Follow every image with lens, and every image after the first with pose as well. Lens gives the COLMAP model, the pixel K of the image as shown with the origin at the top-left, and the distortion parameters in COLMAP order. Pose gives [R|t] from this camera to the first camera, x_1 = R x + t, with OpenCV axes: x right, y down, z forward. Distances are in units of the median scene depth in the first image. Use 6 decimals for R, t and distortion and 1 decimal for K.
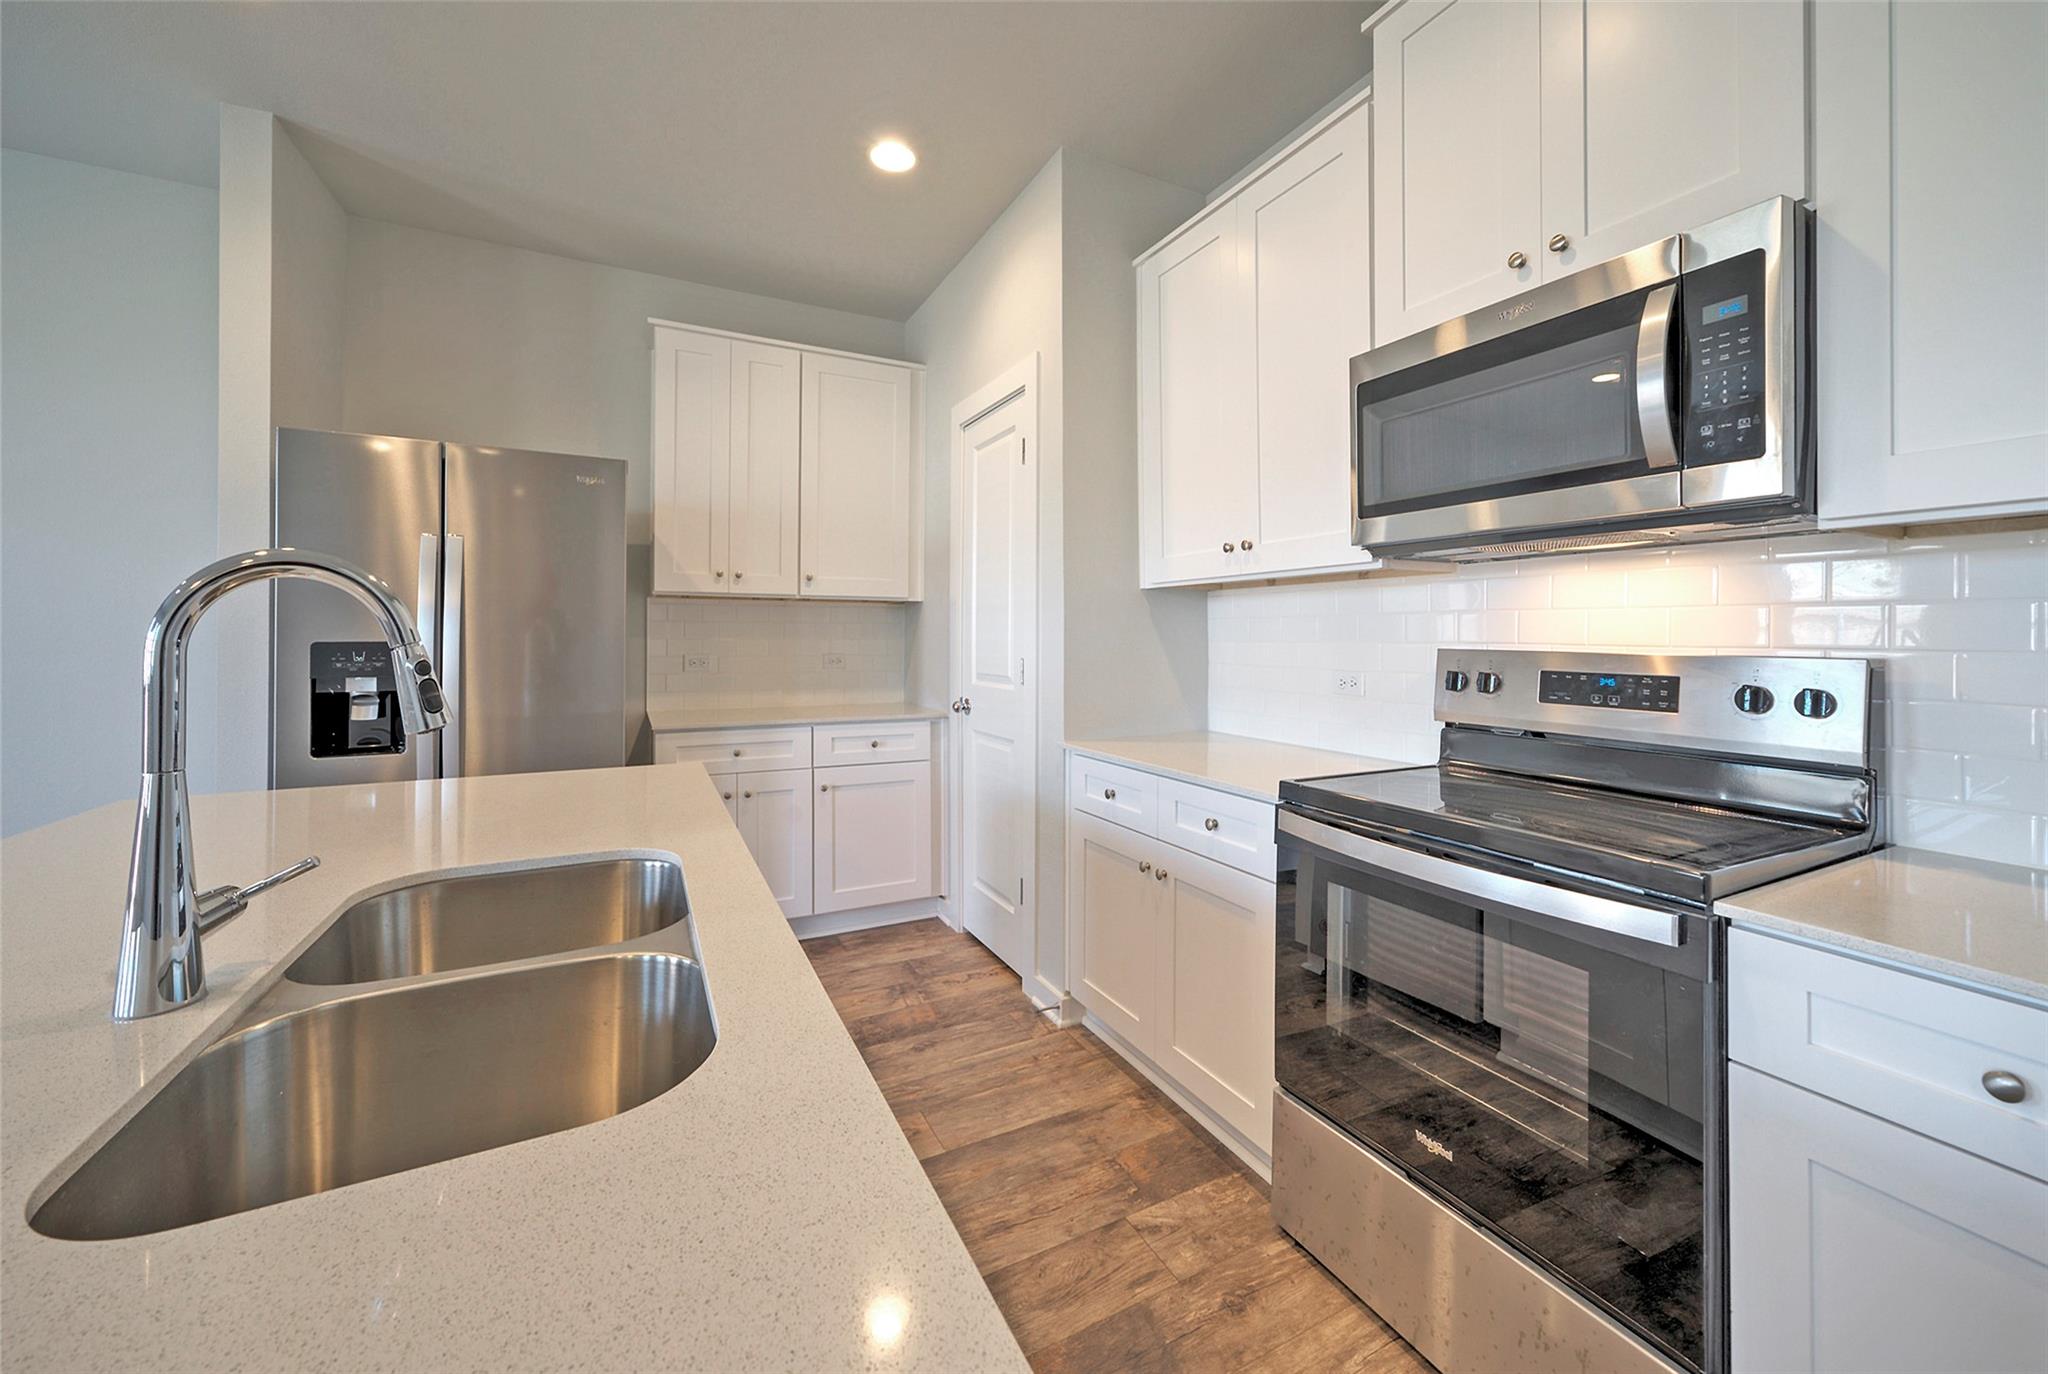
lens RADIAL K [[772.2, 0, 1054.0], [0, 772.2, 624.5], [0, 0, 1]] dist [0.005571, 0.000581]
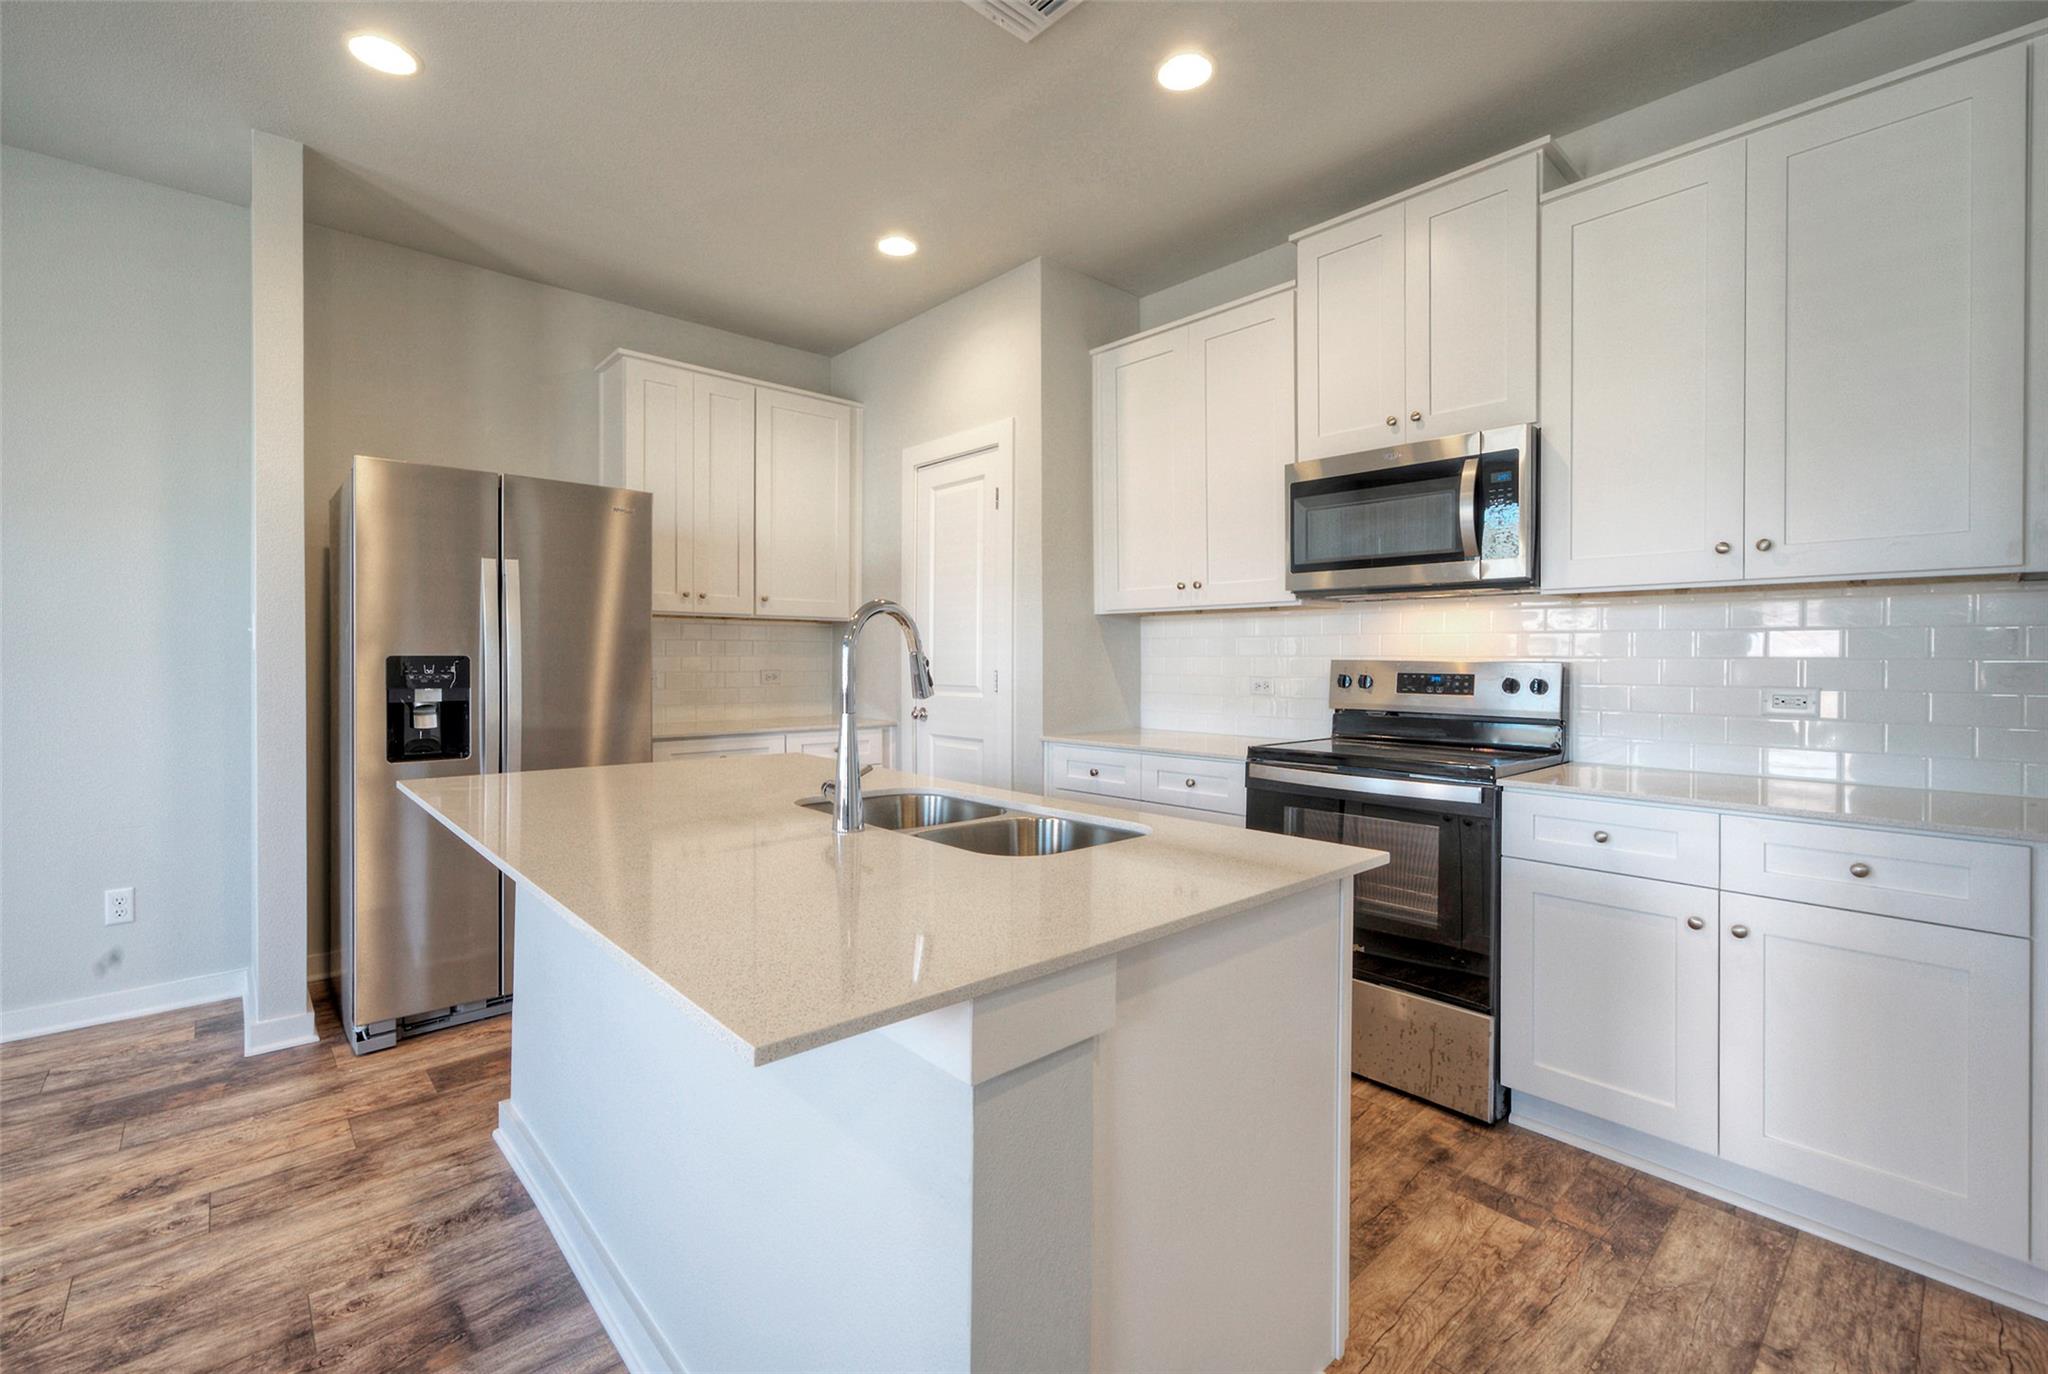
lens RADIAL K [[919.8, 0, 1003.7], [0, 919.8, 655.5], [0, 0, 1]] dist [0.004585, 0.002447]
pose [[0.968662, 0.001253, 0.248380, -0.462587], [-0.003948, 0.999939, 0.010352, 0.005796], [-0.248352, -0.011008, 0.968607, -0.467786]]
